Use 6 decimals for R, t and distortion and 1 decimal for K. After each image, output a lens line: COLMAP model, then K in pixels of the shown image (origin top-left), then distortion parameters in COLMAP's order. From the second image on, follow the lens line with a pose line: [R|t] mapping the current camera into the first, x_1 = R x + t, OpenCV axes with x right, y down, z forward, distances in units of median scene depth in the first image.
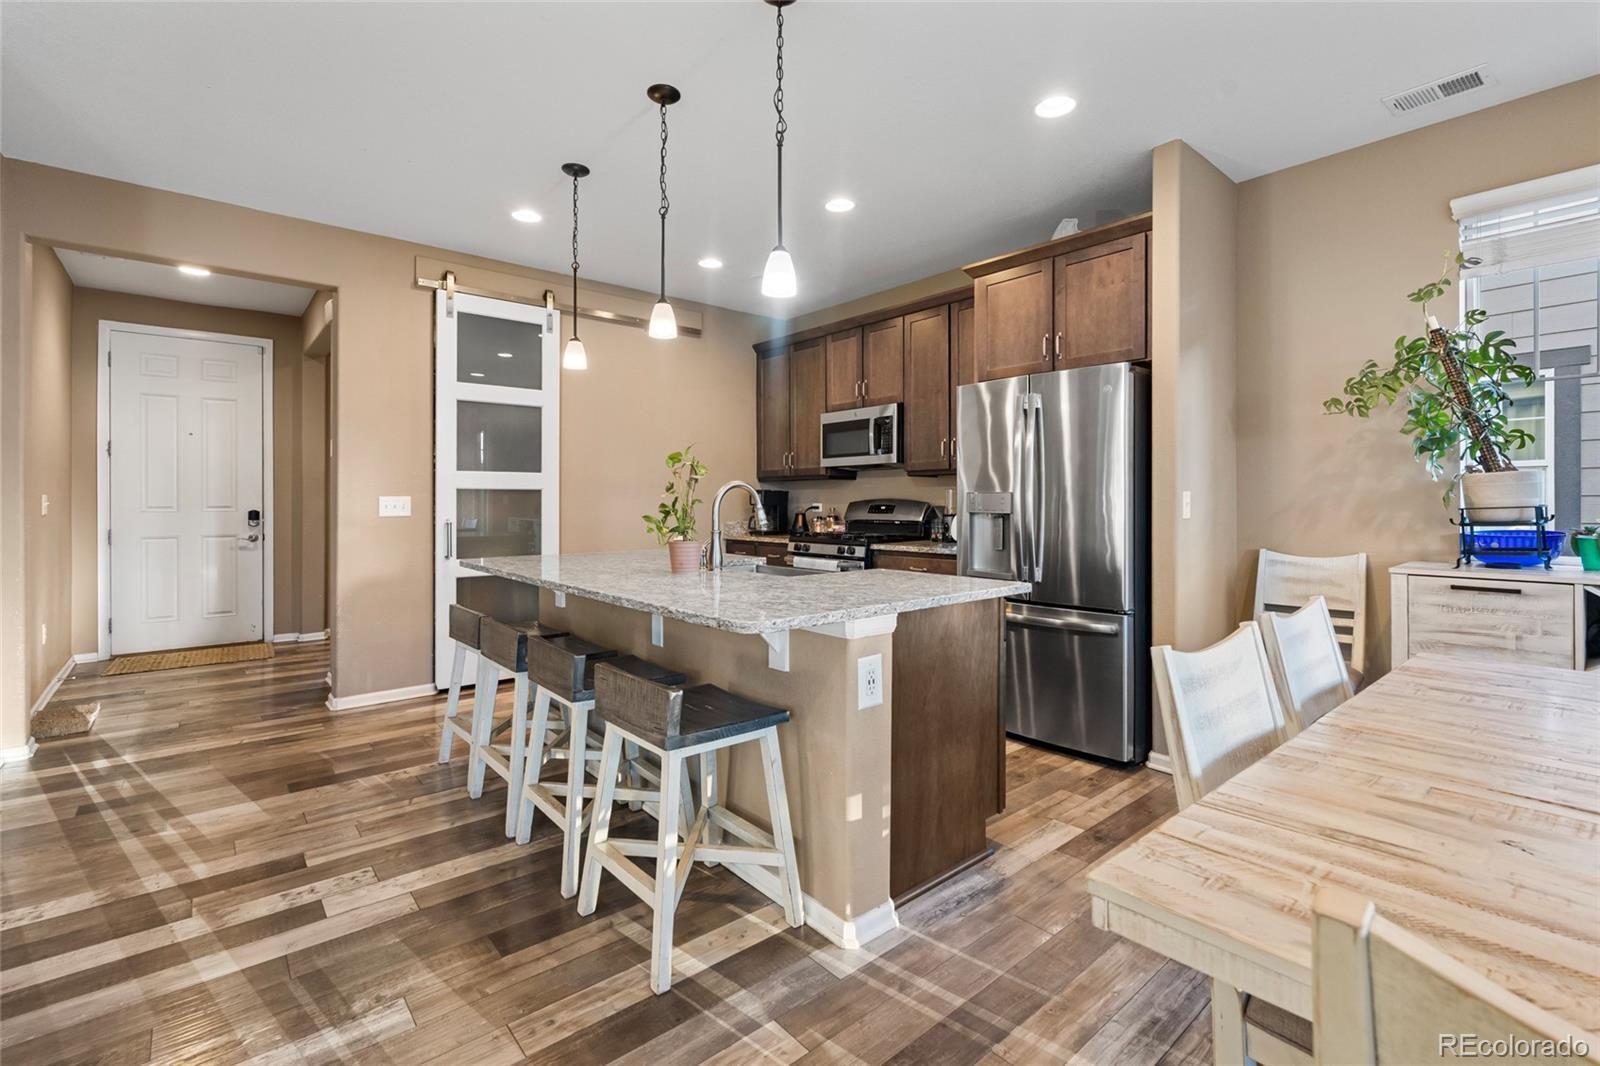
lens RADIAL K [[704.0, 0, 795.2], [0, 704.0, 505.4], [0, 0, 1]] dist [-0.005222, 0.000618]
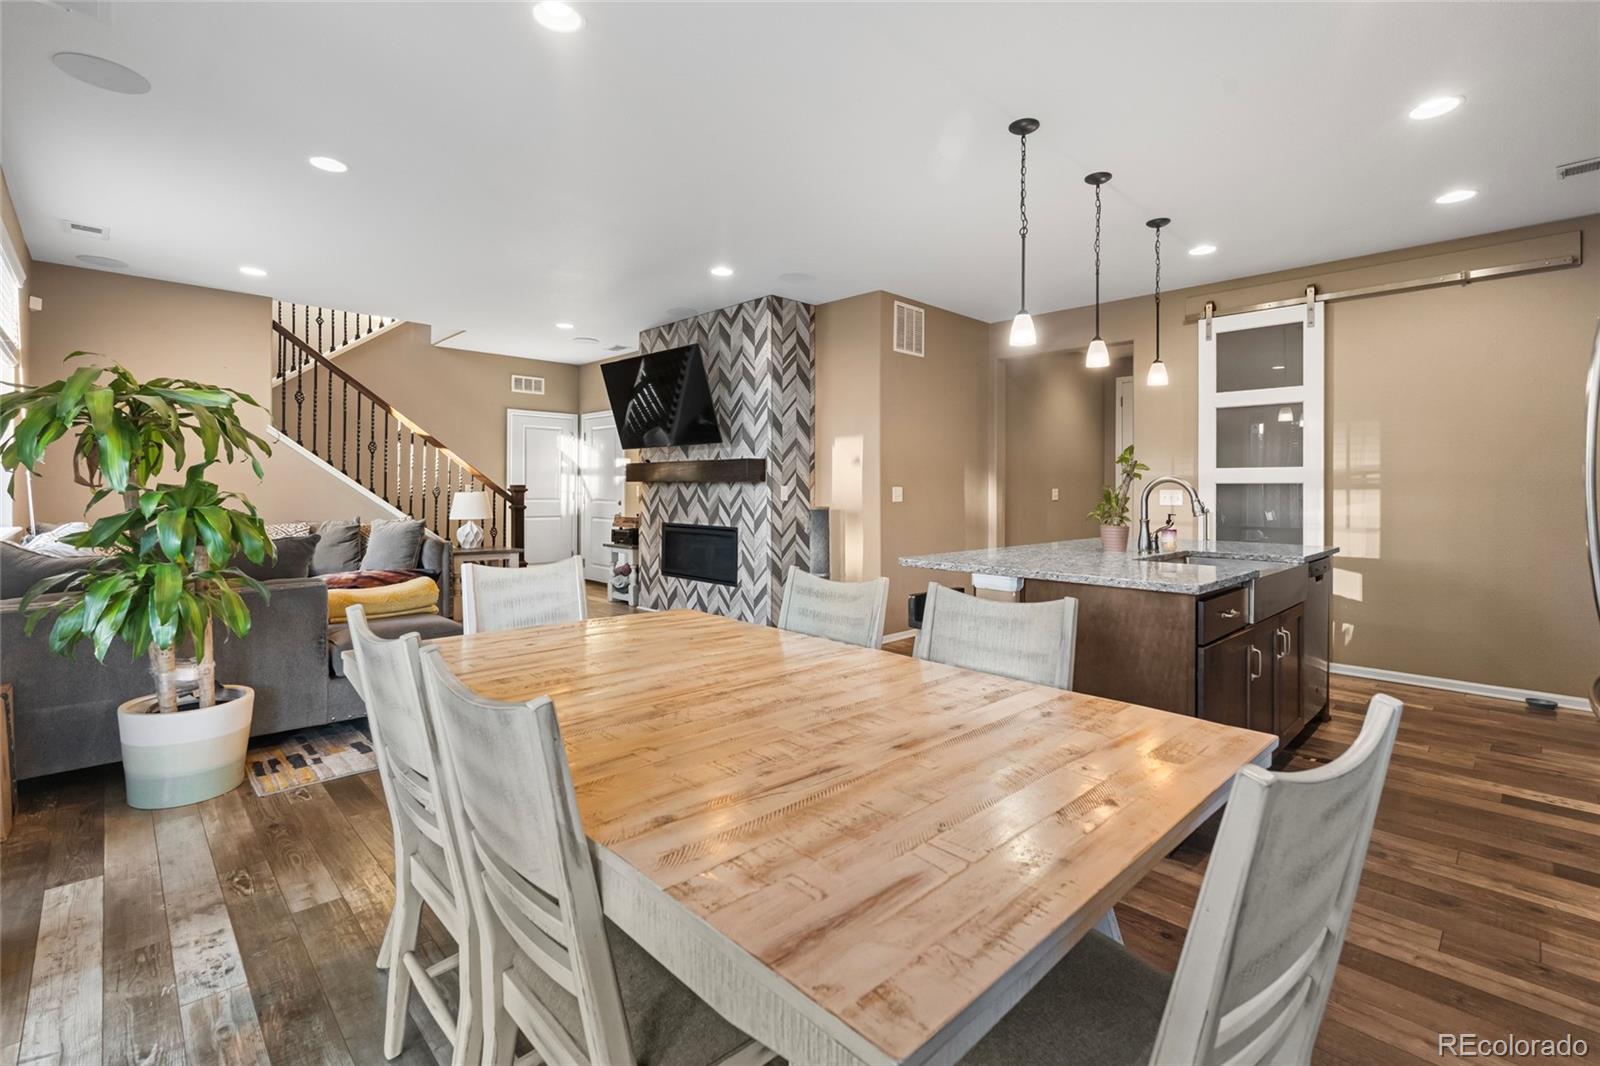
lens RADIAL K [[704.0, 0, 806.9], [0, 704.0, 494.0], [0, 0, 1]] dist [-0.005222, 0.000618]
pose [[0.075131, 0.006742, -0.997151, 0.898109], [-0.013120, 0.999897, 0.005772, -0.004797], [0.997087, 0.012649, 0.075212, 0.313612]]
